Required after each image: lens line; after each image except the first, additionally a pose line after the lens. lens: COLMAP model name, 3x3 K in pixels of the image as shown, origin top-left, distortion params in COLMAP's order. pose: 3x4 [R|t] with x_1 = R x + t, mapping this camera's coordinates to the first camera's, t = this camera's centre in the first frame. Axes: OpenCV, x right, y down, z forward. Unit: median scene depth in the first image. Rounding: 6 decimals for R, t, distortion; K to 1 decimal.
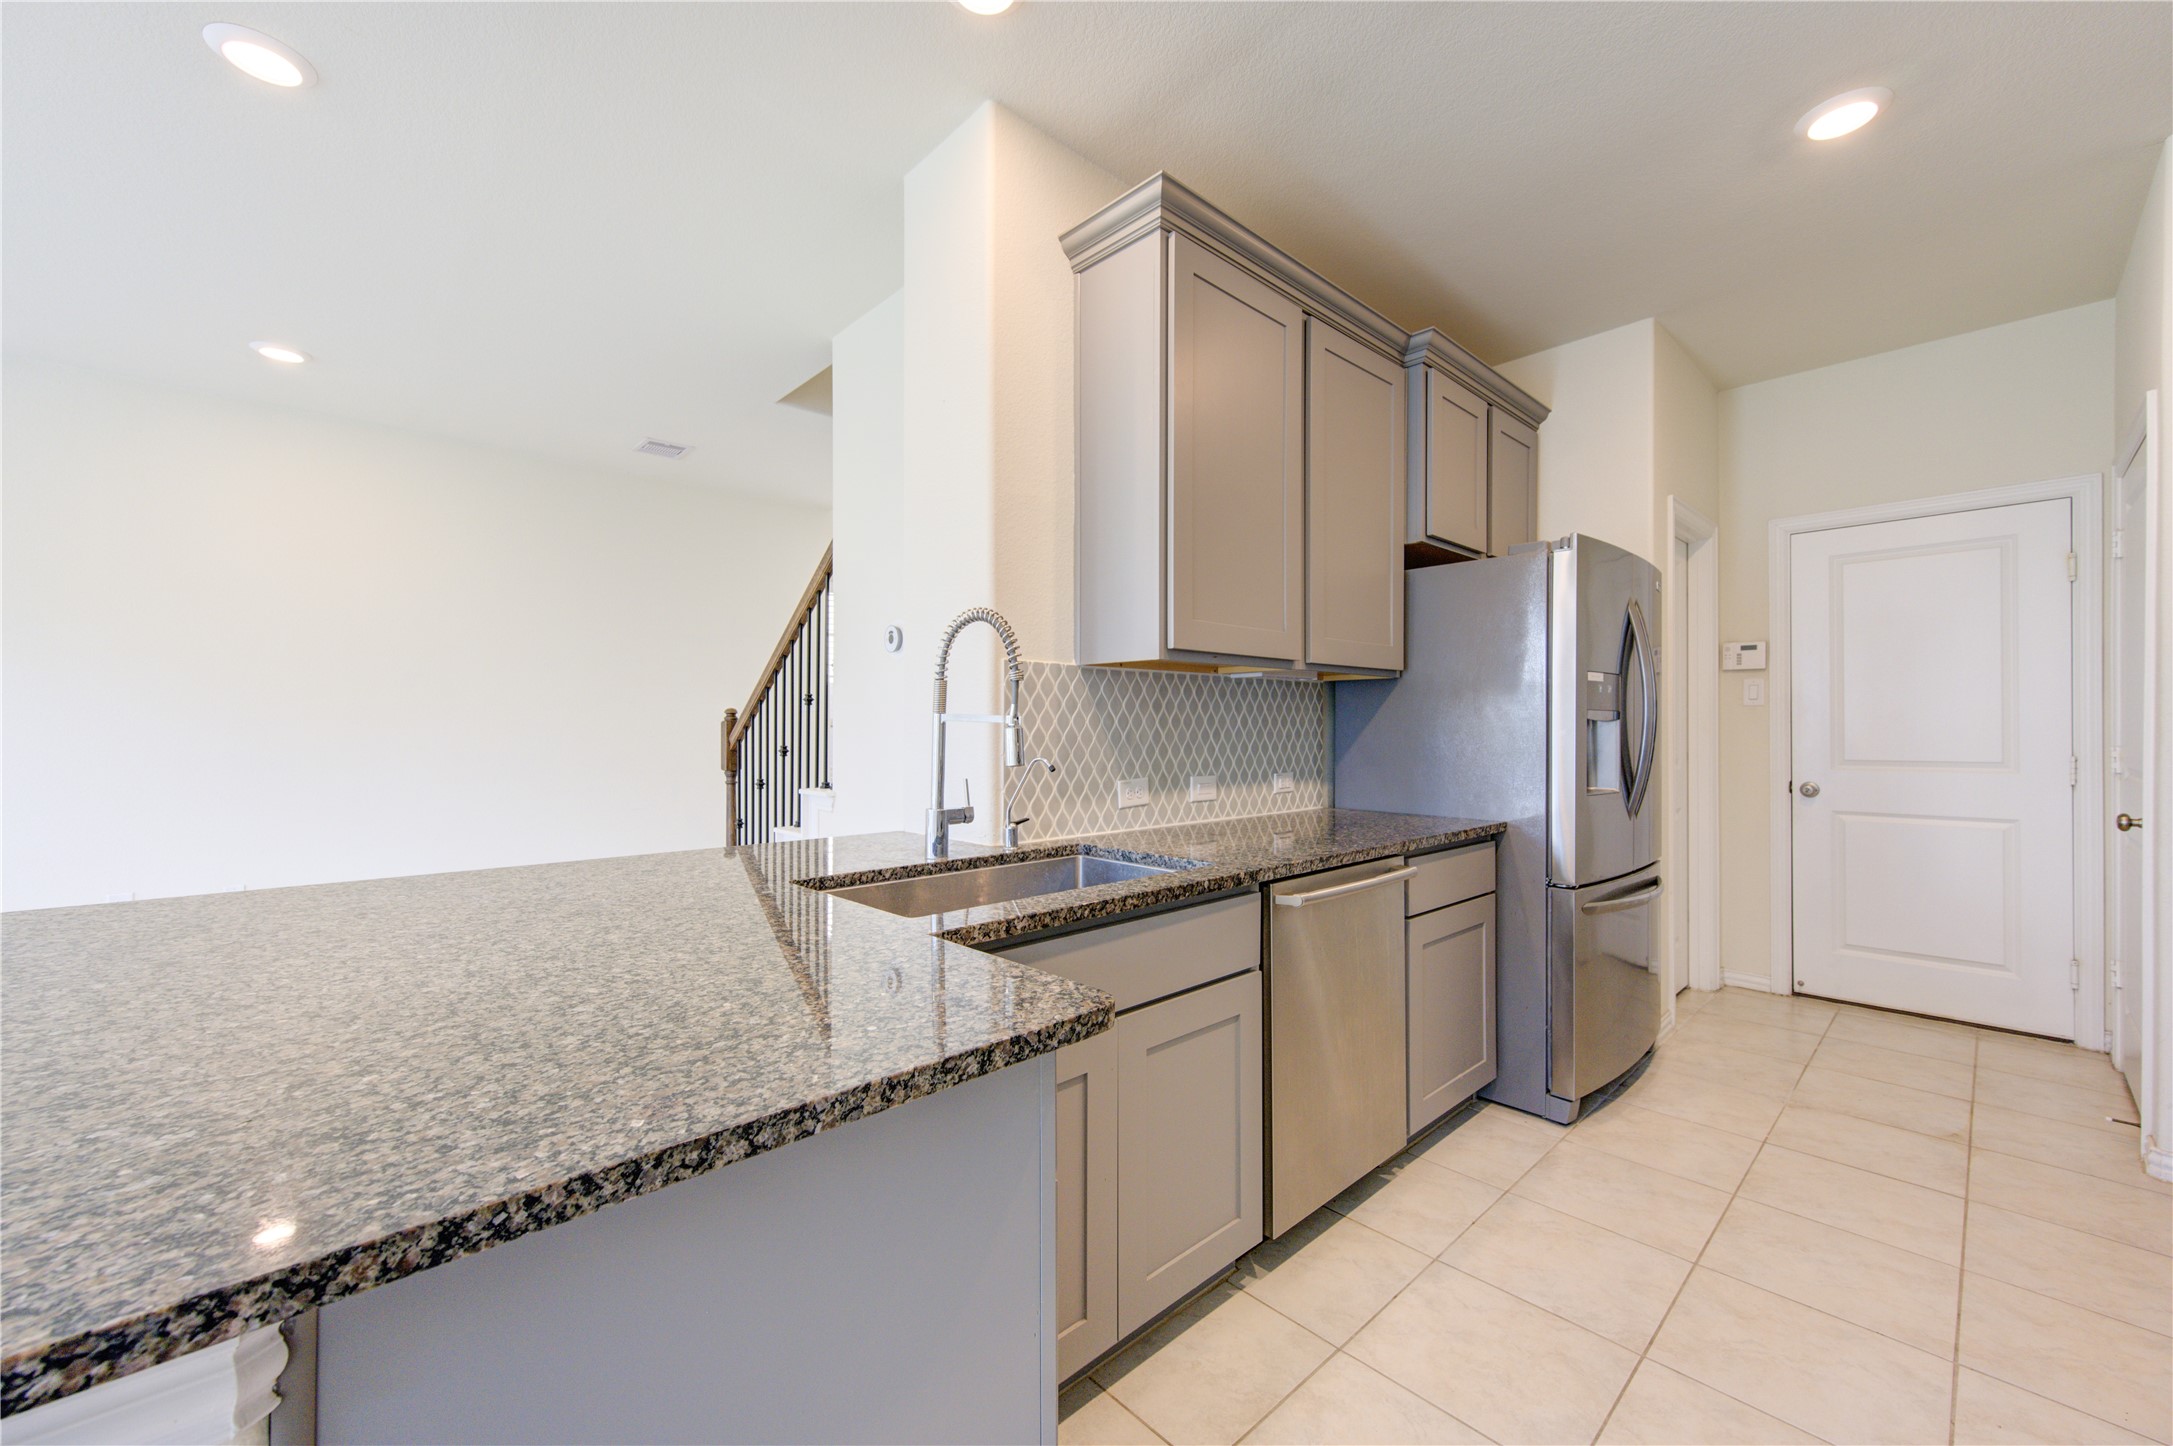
lens RADIAL K [[843.9, 0, 1092.1], [0, 843.9, 727.8], [0, 0, 1]] dist [0.001949, -0.000762]
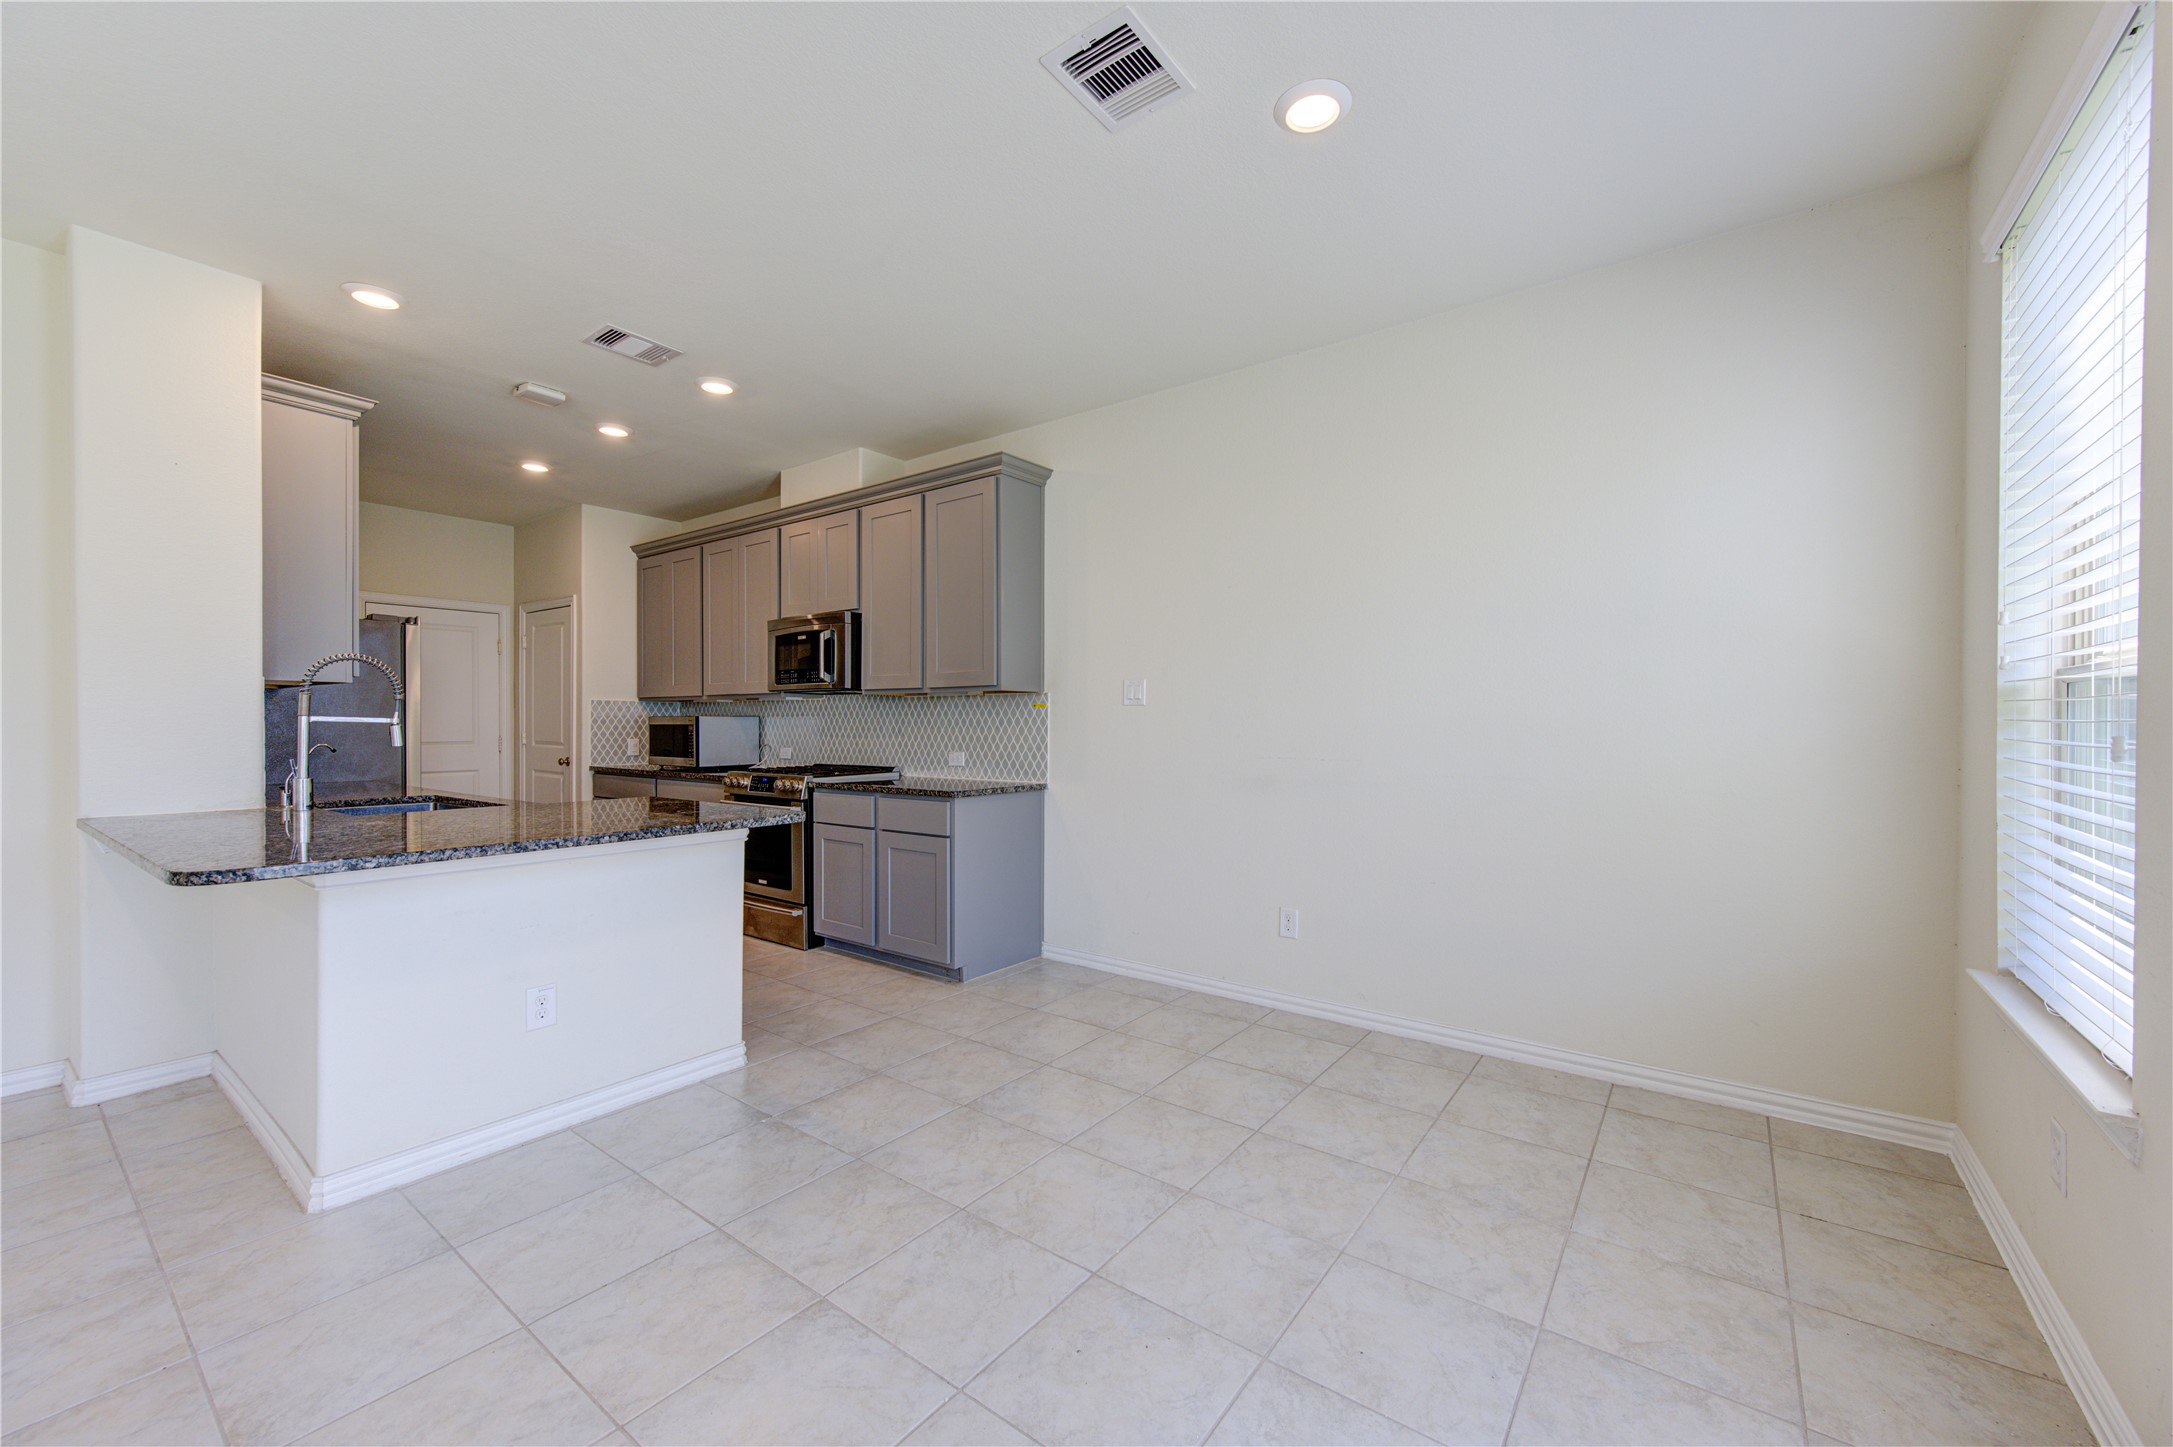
lens RADIAL K [[844.7, 0, 1093.3], [0, 844.7, 731.5], [0, 0, 1]] dist [0.000157, -0.000055]
pose [[-0.178428, -0.010654, 0.983895, -1.428469], [-0.001919, 0.999943, 0.010480, -0.005774], [-0.983951, -0.000018, -0.178439, -0.097756]]
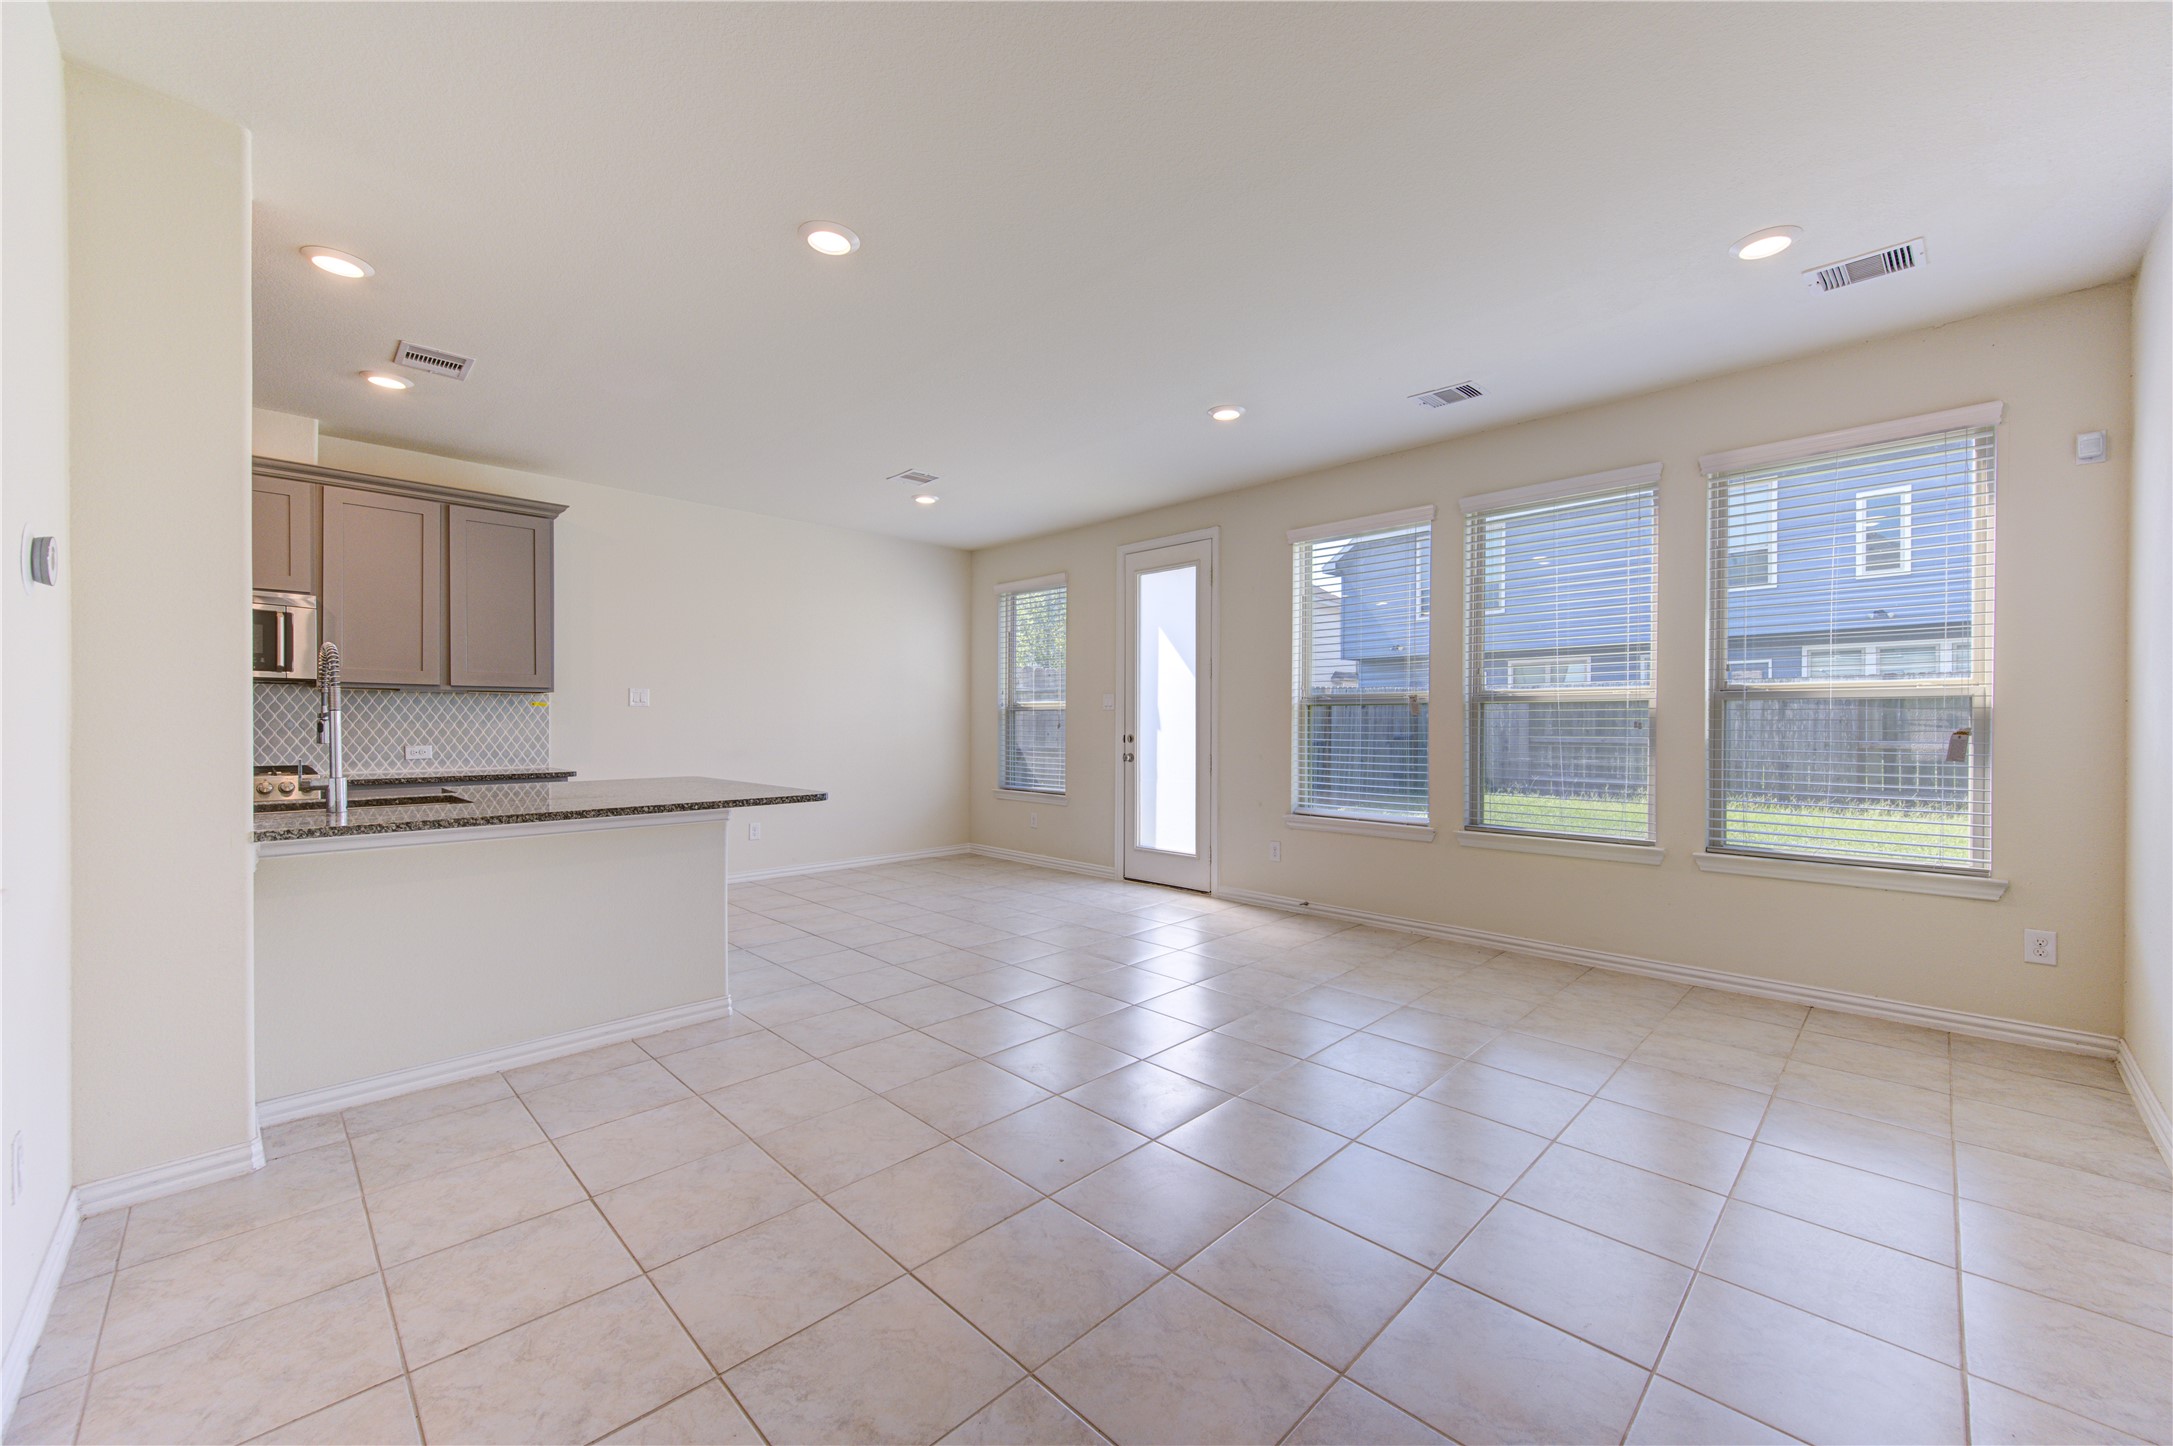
lens RADIAL K [[843.9, 0, 1093.6], [0, 843.9, 727.8], [0, 0, 1]] dist [0.001949, -0.000762]
pose [[-0.999325, -0.005326, -0.036338, -1.035050], [-0.005596, 0.999958, 0.007322, -0.004351], [0.036298, 0.007520, -0.999313, 1.820278]]
